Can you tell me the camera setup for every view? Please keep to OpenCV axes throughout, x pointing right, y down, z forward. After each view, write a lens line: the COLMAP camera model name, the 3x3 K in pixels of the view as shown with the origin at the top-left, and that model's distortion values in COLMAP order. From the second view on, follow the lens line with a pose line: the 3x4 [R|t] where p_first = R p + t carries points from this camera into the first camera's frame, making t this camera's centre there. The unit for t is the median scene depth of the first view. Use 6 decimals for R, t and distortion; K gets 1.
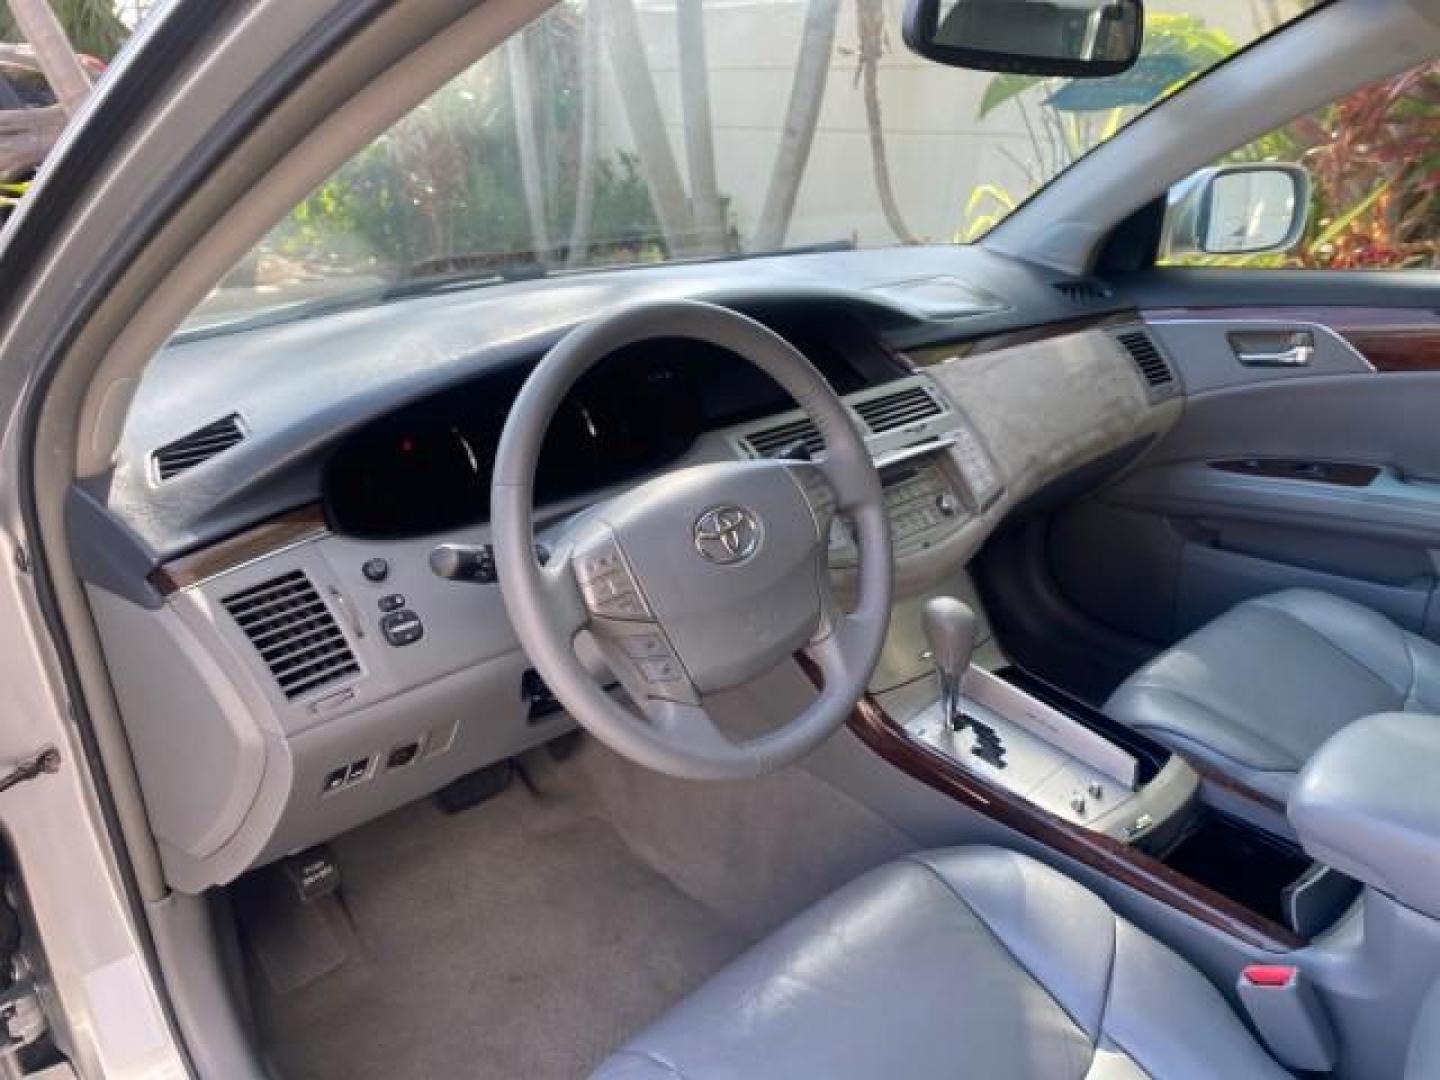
lens RADIAL K [[1162.5, 0, 720.0], [0, 1162.5, 540.0], [0, 0, 1]] dist [0.010790, -0.009434]
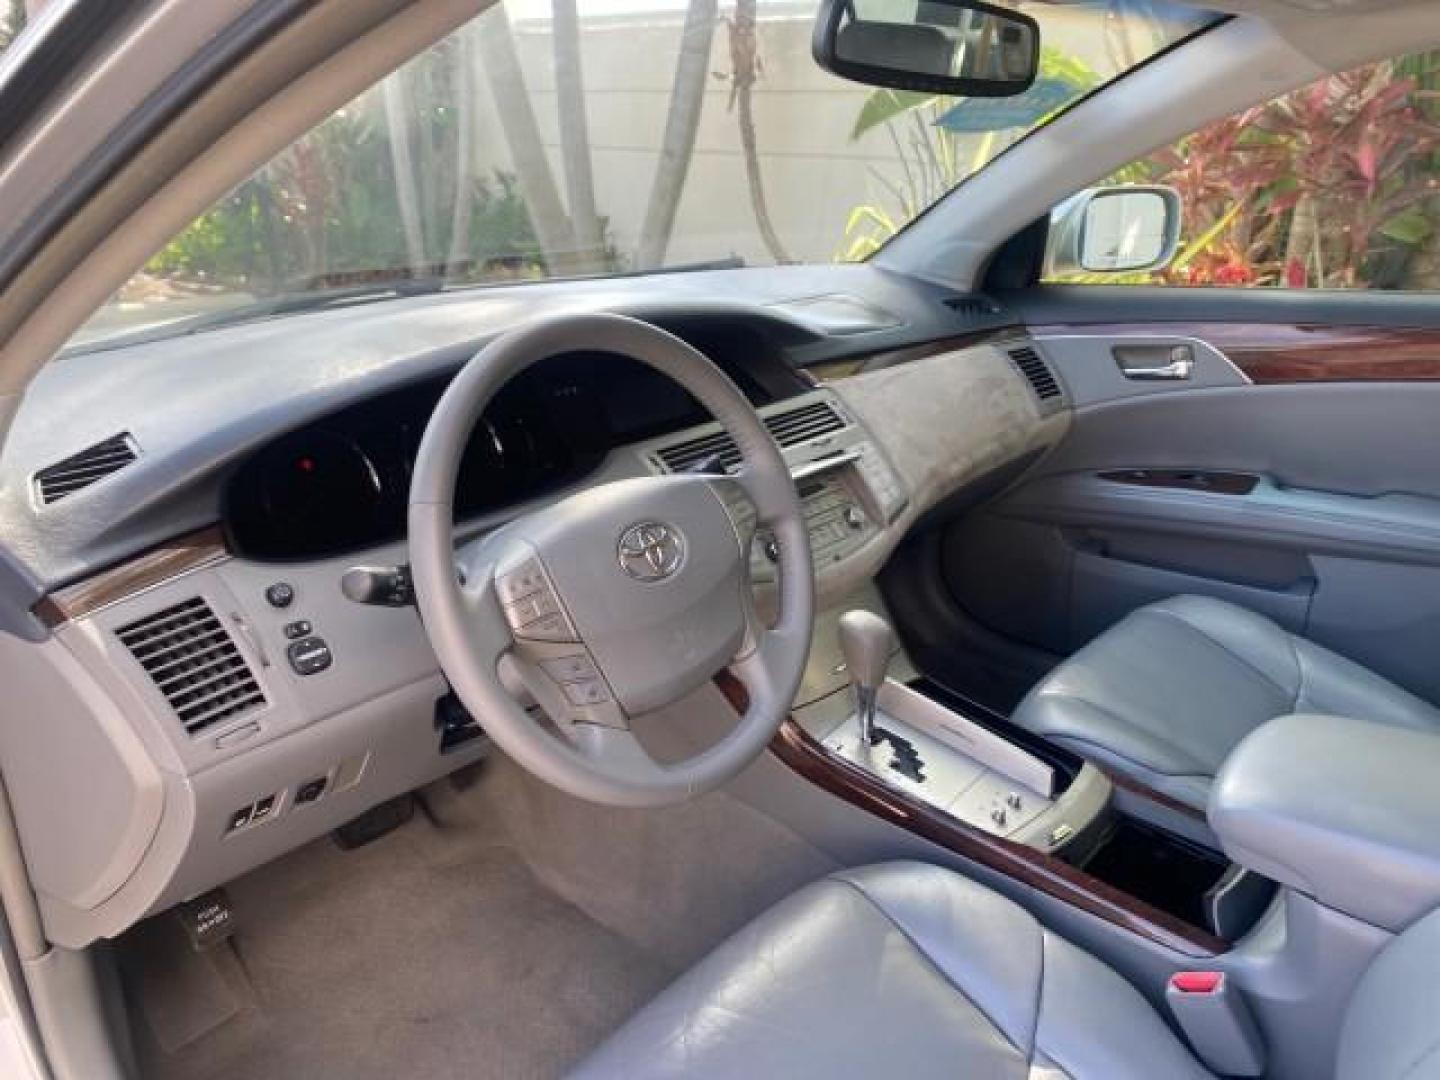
lens RADIAL K [[1156.4, 0, 693.1], [0, 1156.4, 521.2], [0, 0, 1]] dist [0.013464, -0.004015]
pose [[0.996365, -0.014824, 0.083888, -0.030774], [0.017385, 0.999402, -0.029883, -0.000280], [-0.083395, 0.031232, 0.996027, 0.022411]]
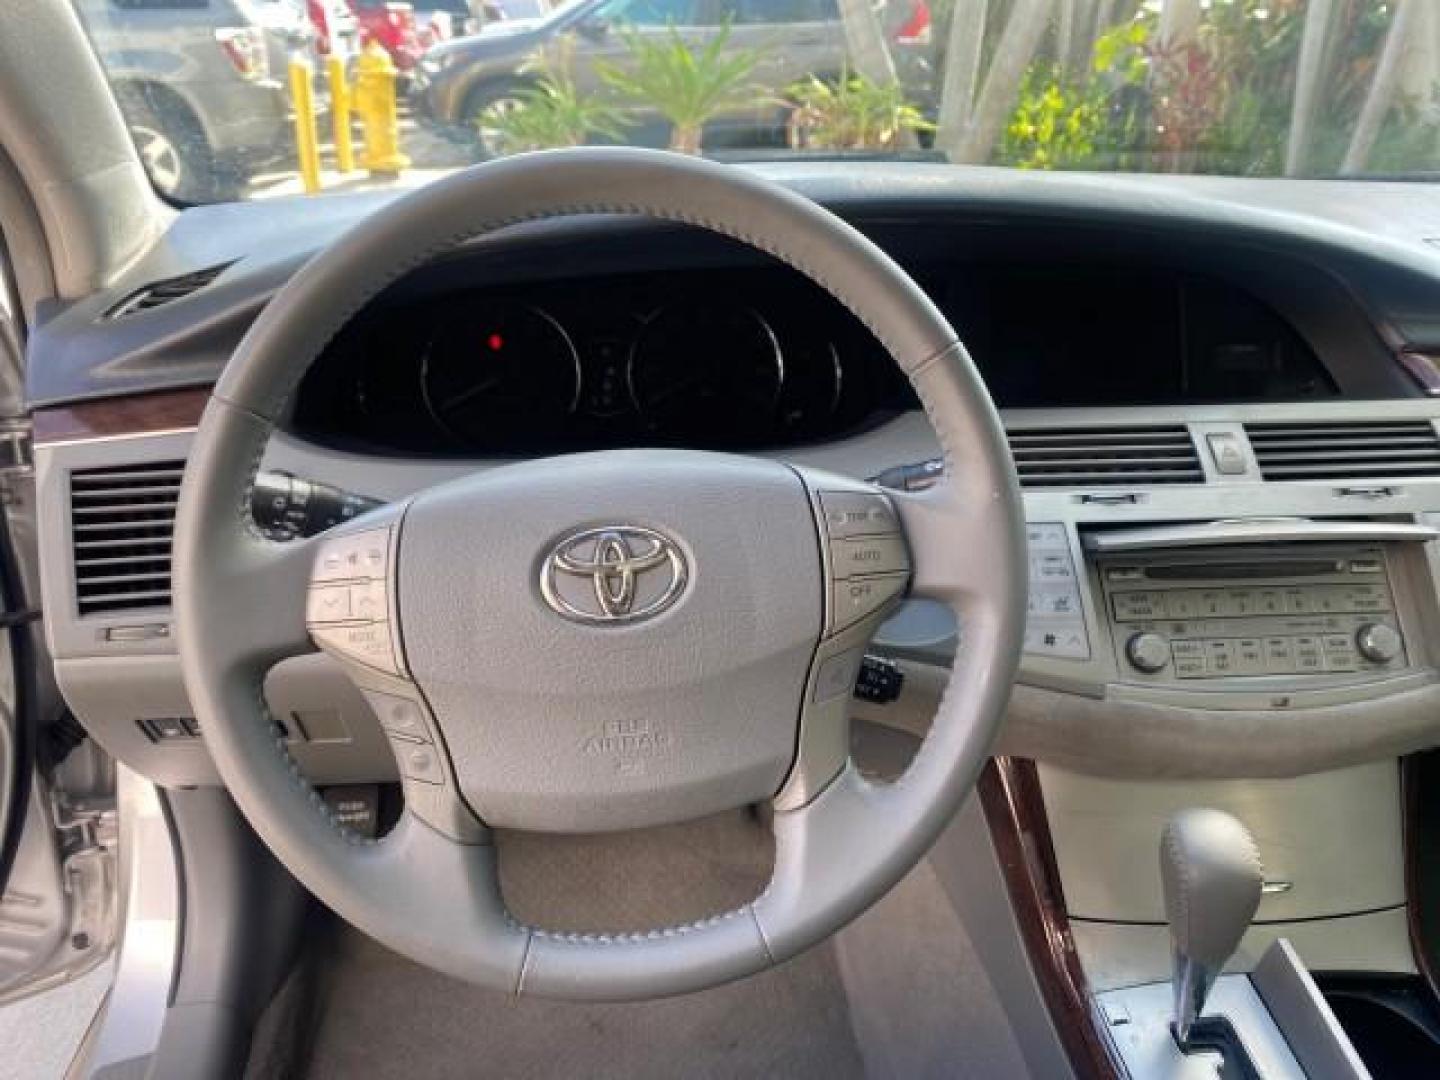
lens RADIAL K [[1118.9, 0, 720.0], [0, 1118.9, 540.0], [0, 0, 1]] dist [0.017056, -0.002367]
pose [[0.779788, 0.272840, -0.563461, 0.268653], [-0.240266, 0.961540, 0.133089, -0.081708], [0.578103, 0.031599, 0.815352, 0.455109]]
